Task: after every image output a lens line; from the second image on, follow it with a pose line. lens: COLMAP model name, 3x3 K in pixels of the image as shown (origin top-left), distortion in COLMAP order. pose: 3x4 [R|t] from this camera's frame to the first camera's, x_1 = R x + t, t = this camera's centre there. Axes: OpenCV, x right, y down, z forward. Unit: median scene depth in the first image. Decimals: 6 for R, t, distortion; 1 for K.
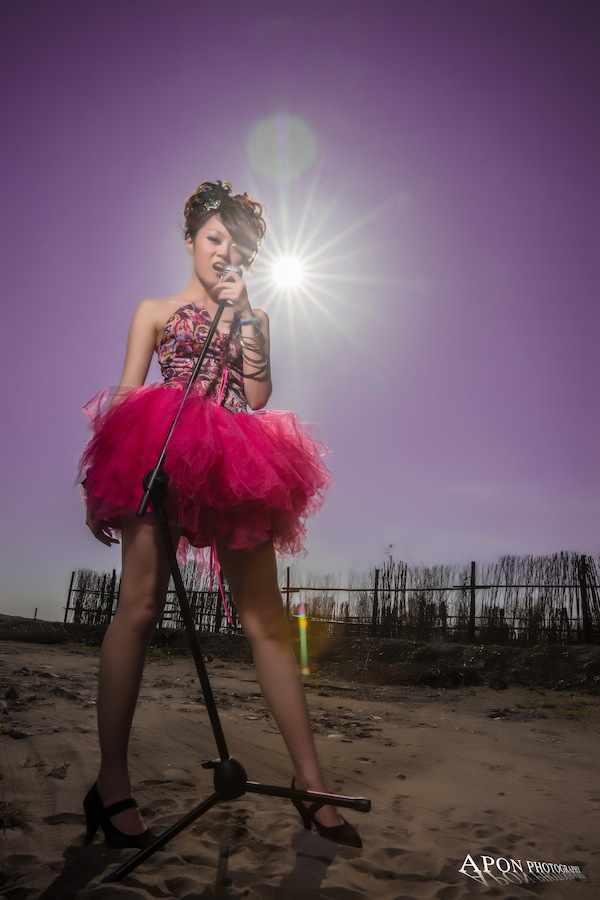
lens RADIAL K [[641.8, 0, 300.0], [0, 641.8, 450.0], [0, 0, 1]] dist [-0.096136, 0.094900]
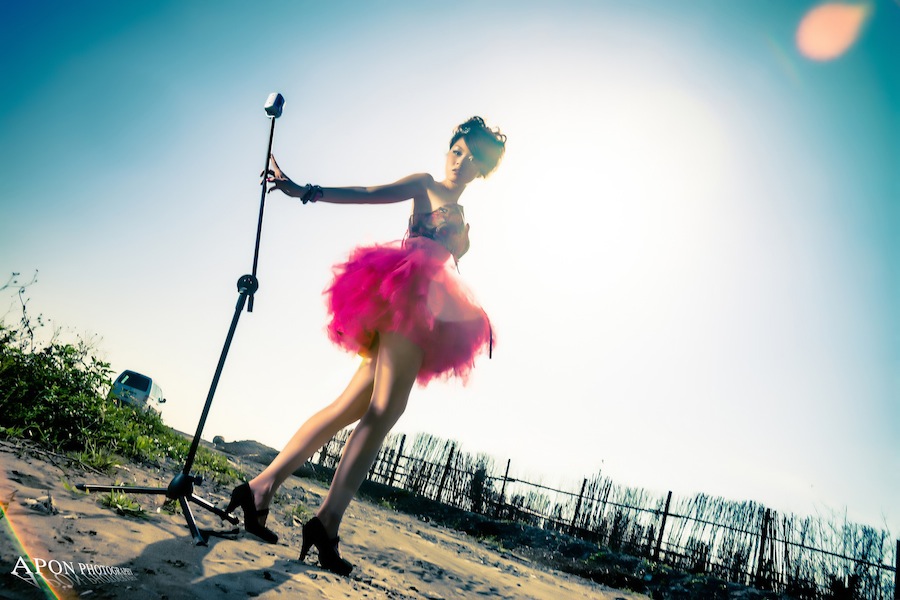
lens RADIAL K [[641.8, 0, 447.3], [0, 641.8, 303.2], [0, 0, 1]] dist [-0.096136, 0.094900]
pose [[0.966639, 0.187438, -0.174573, 0.023596], [-0.195350, 0.980300, -0.029142, -0.038035], [0.165672, 0.062273, 0.984213, -0.172497]]
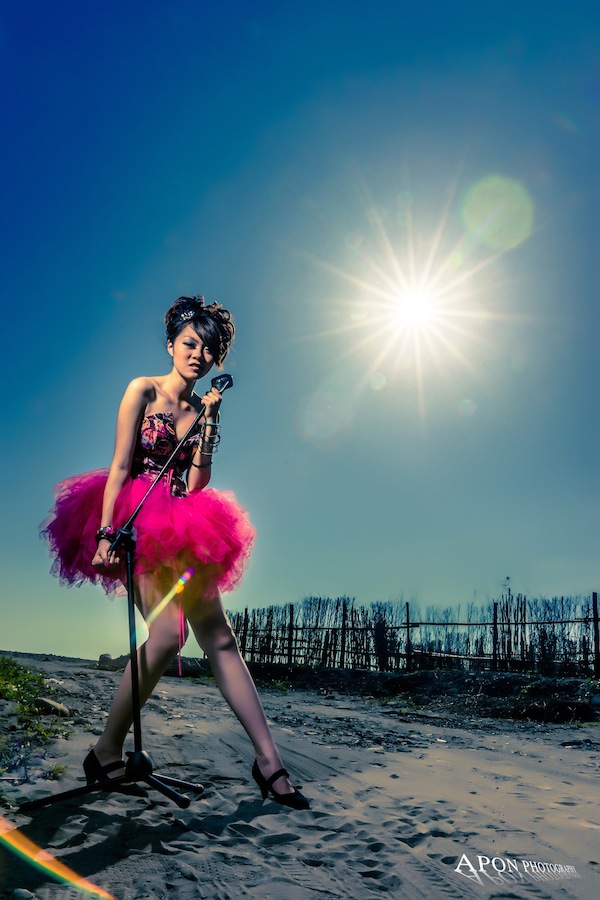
lens RADIAL K [[641.8, 0, 300.0], [0, 641.8, 450.0], [0, 0, 1]] dist [-0.096136, 0.094900]
pose [[0.975434, -0.063358, -0.210985, 0.050432], [0.051031, 0.996684, -0.063371, -0.001574], [0.214301, 0.051048, 0.975433, -0.033756]]
